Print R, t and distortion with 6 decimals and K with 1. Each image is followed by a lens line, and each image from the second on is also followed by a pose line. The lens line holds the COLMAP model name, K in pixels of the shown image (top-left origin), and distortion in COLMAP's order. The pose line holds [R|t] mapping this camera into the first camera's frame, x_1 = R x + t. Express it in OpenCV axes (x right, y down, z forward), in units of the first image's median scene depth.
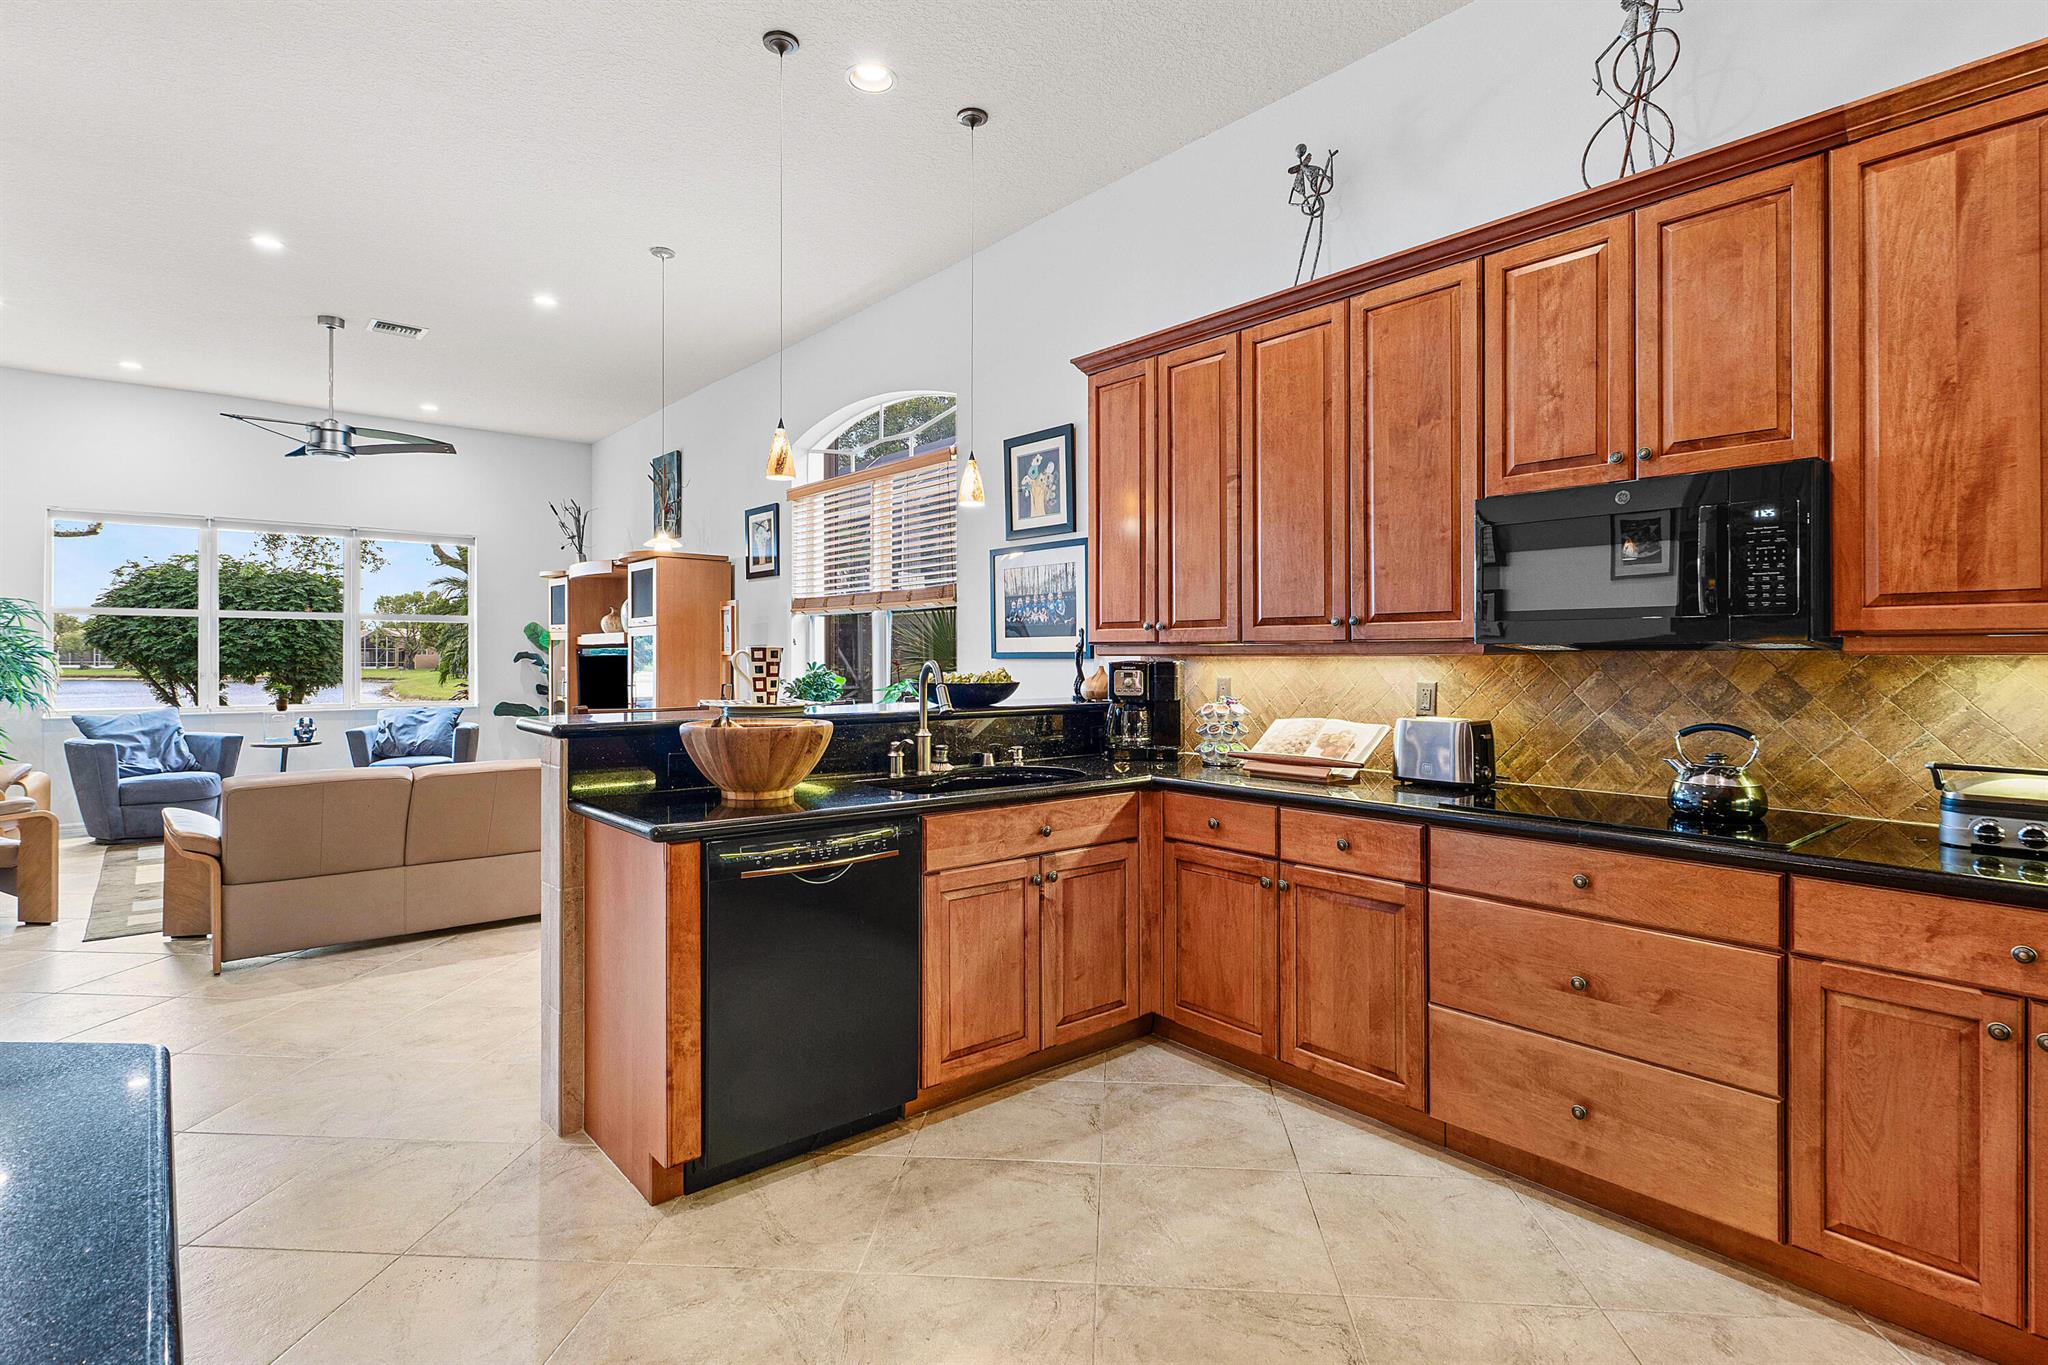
lens RADIAL K [[1039.2, 0, 1069.9], [0, 1039.2, 674.6], [0, 0, 1]] dist [0.000543, -0.000278]
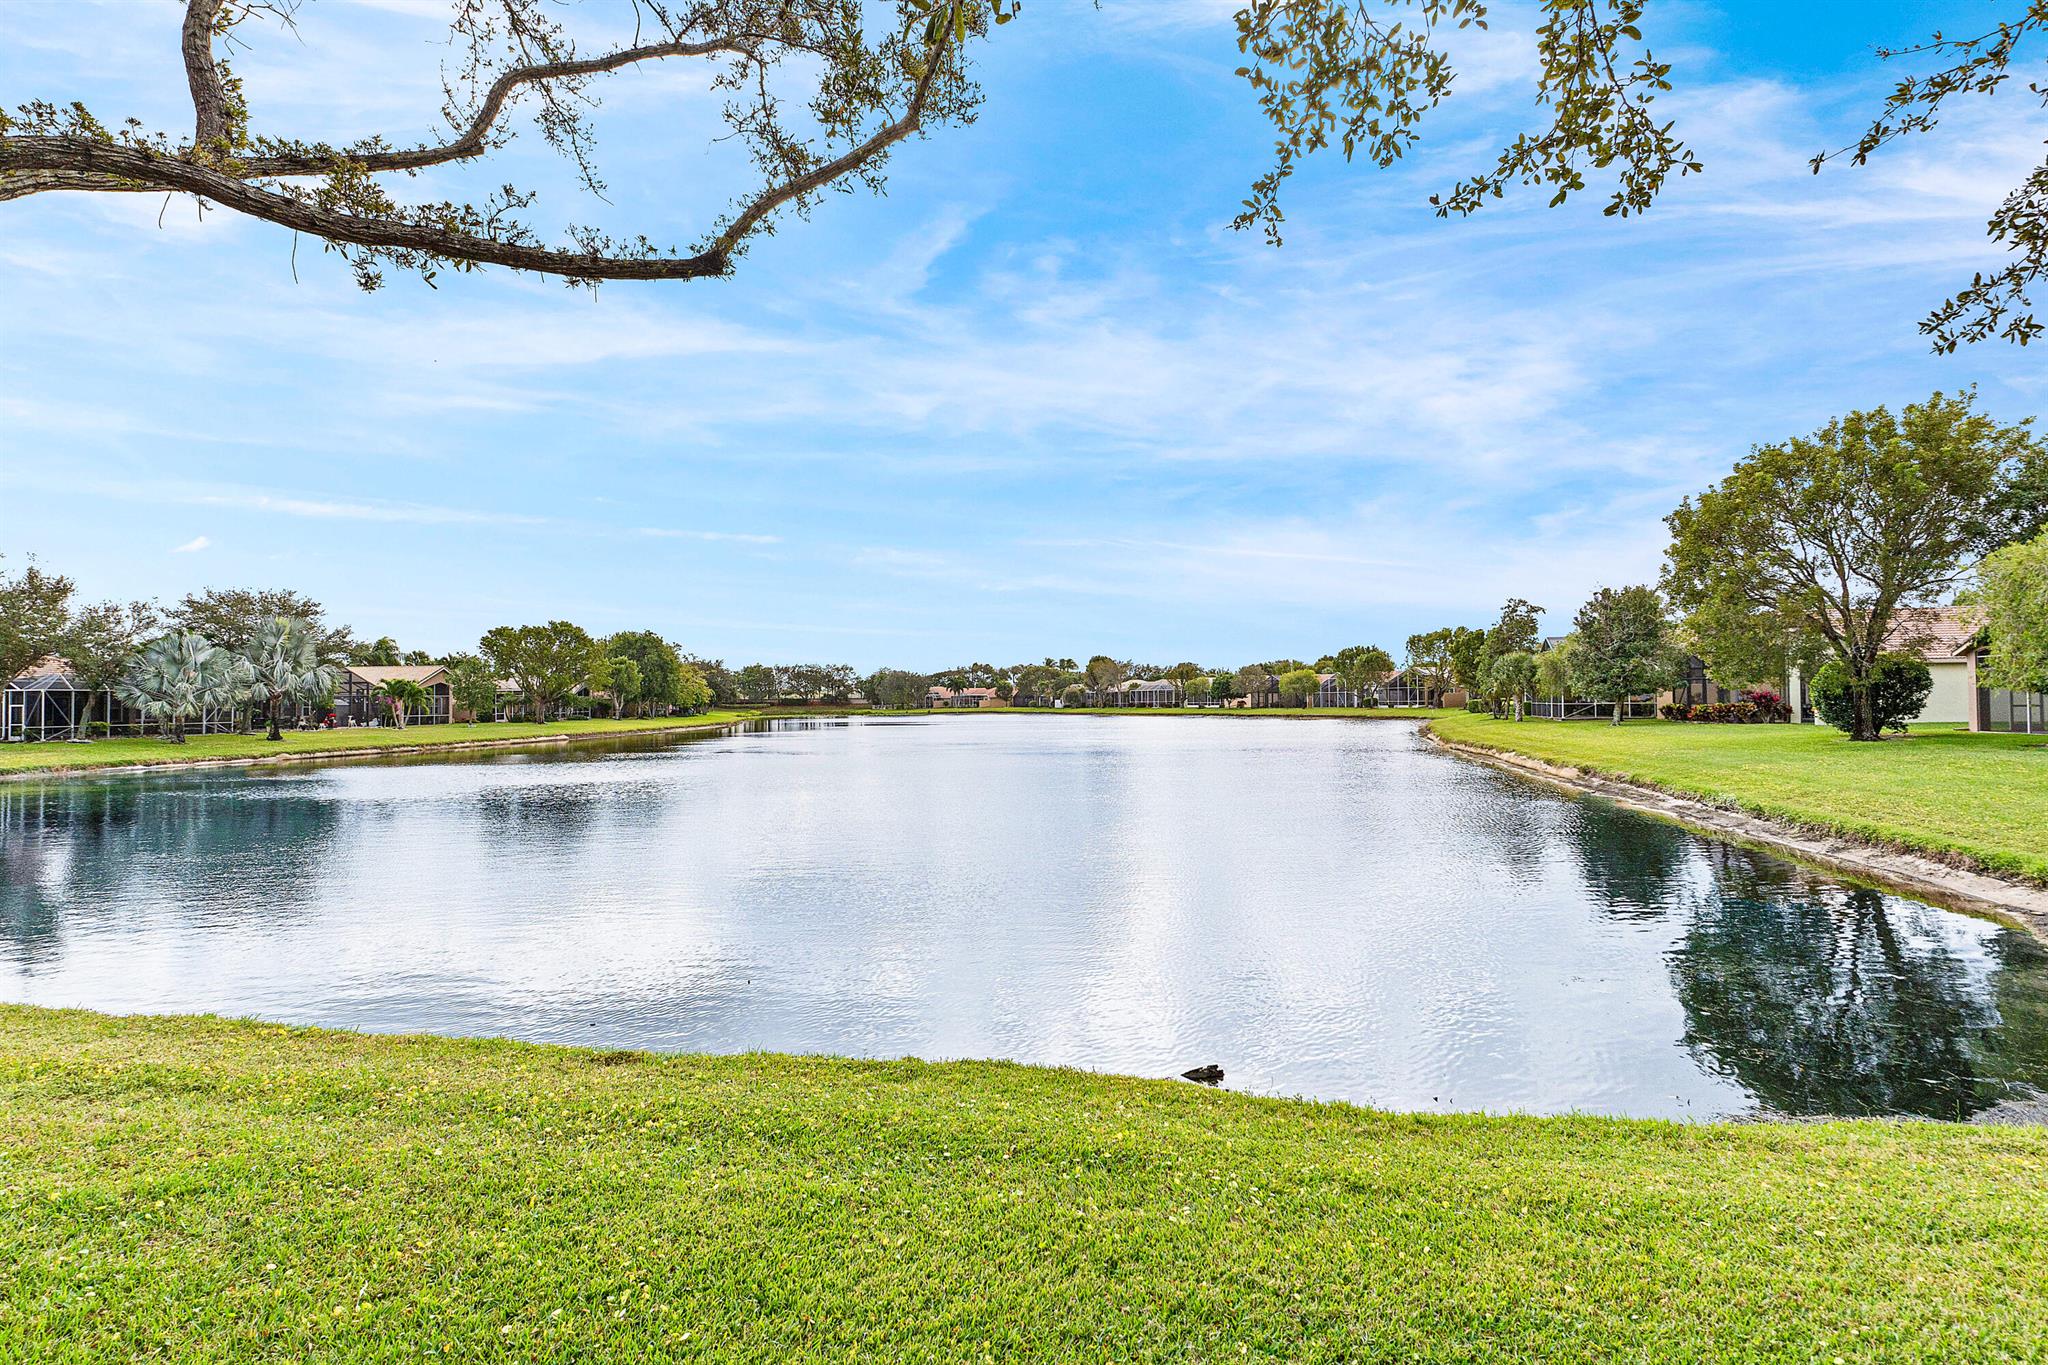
lens RADIAL K [[1030.1, 0, 1033.4], [0, 1030.1, 678.6], [0, 0, 1]] dist [0.001254, 0.000425]
pose [[0.596576, -0.024591, -0.802180, -1.627977], [-0.001231, 0.999501, -0.031555, -0.037499], [0.802556, 0.019813, 0.596248, 2.212740]]
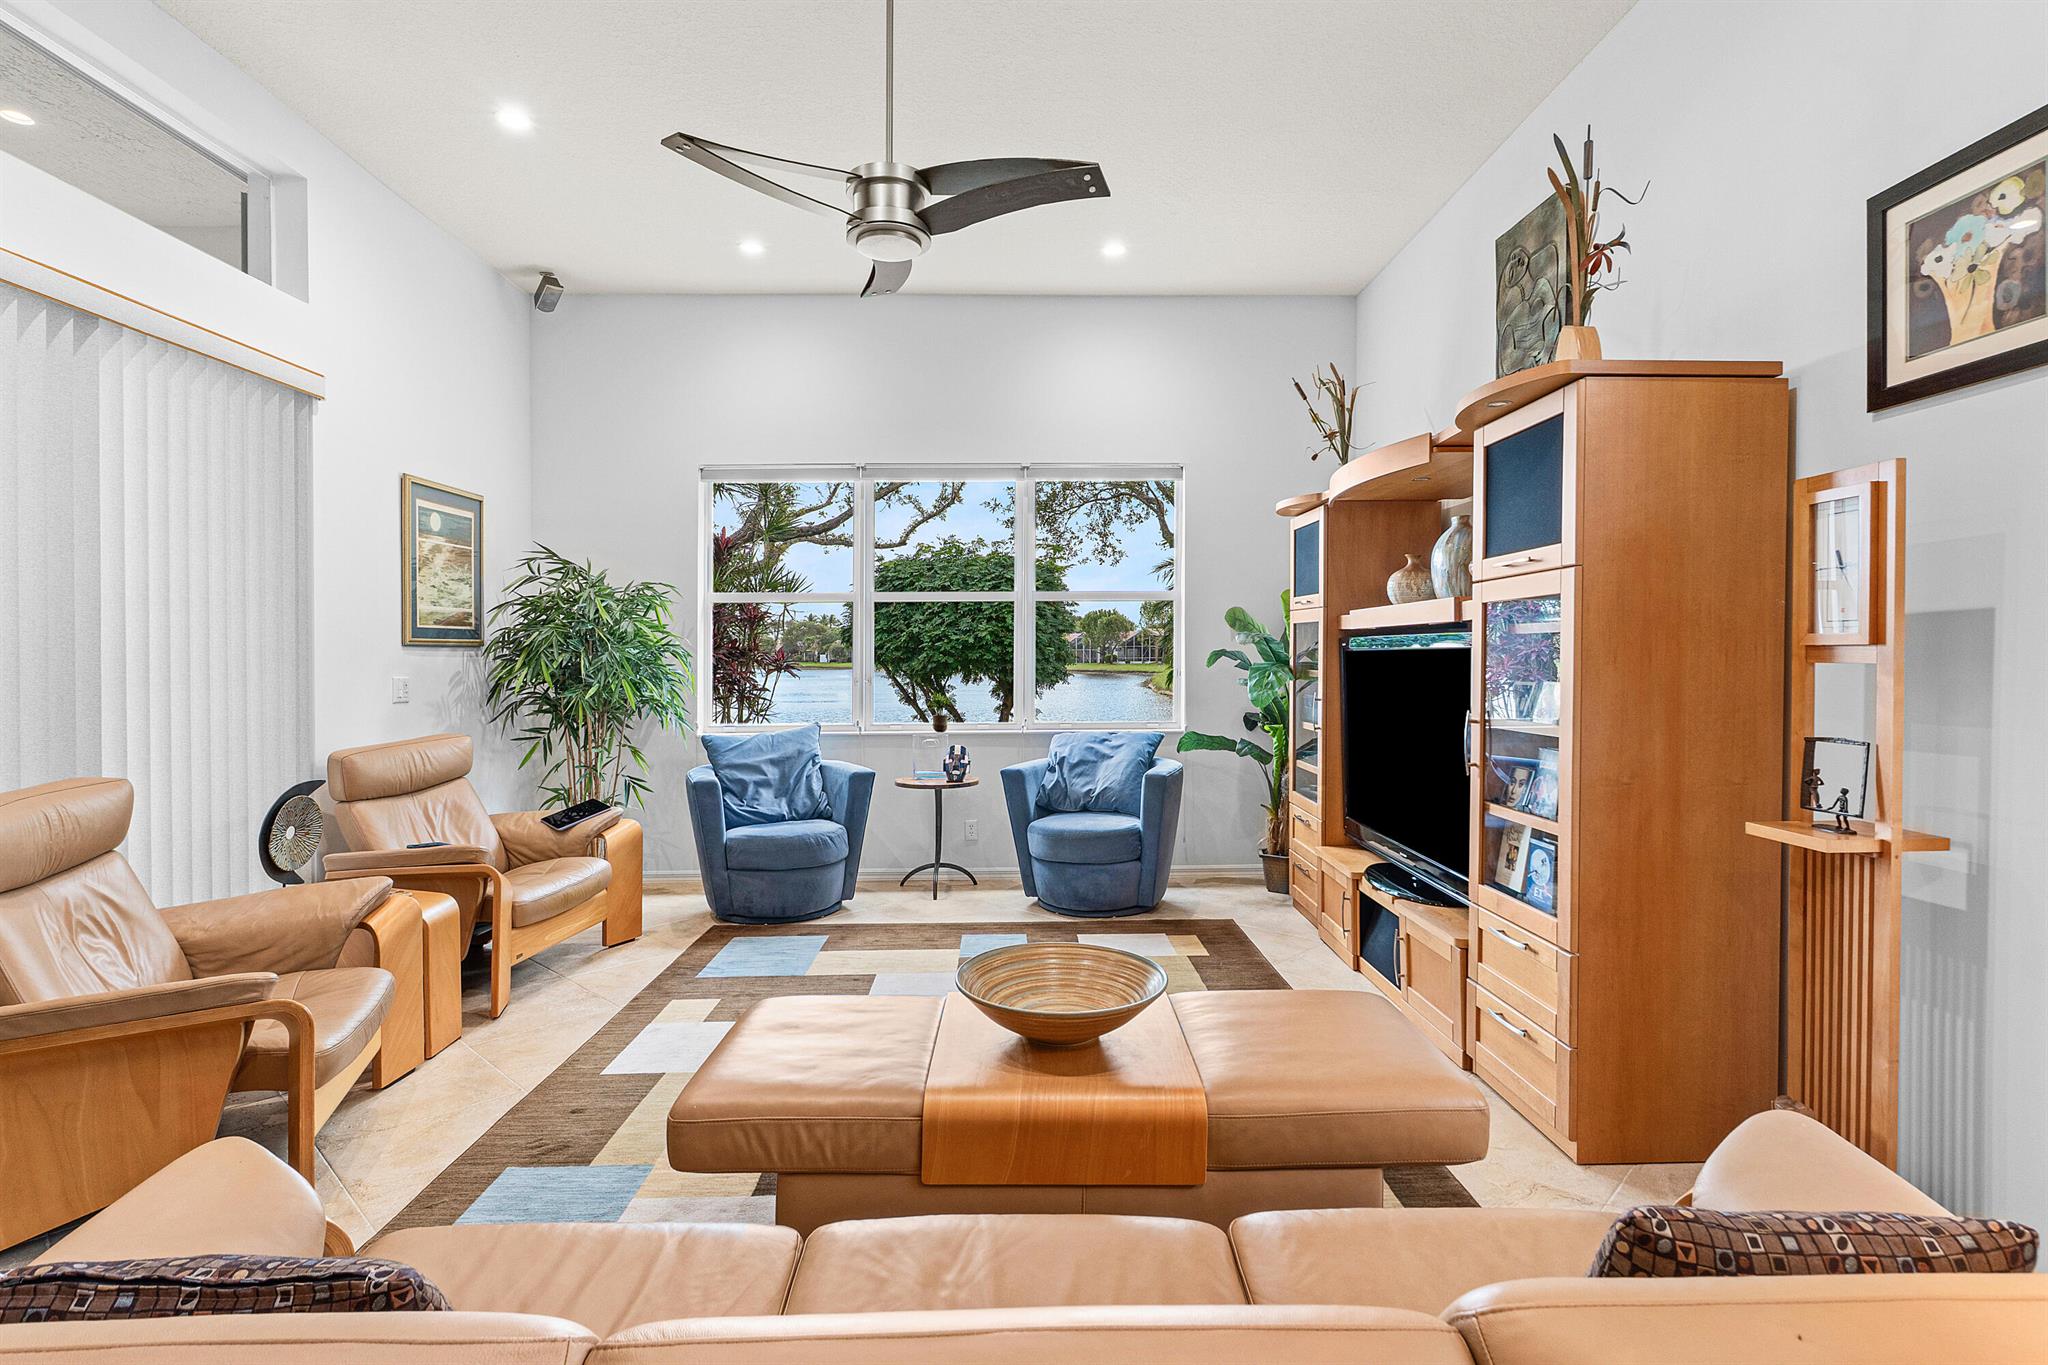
lens RADIAL K [[1030.1, 0, 1033.4], [0, 1030.1, 678.6], [0, 0, 1]] dist [0.001254, 0.000425]
pose [[0.768054, 0.010480, -0.640299, -0.297716], [-0.004741, 0.999932, 0.010678, -0.010228], [0.640367, -0.005165, 0.768051, 0.572566]]
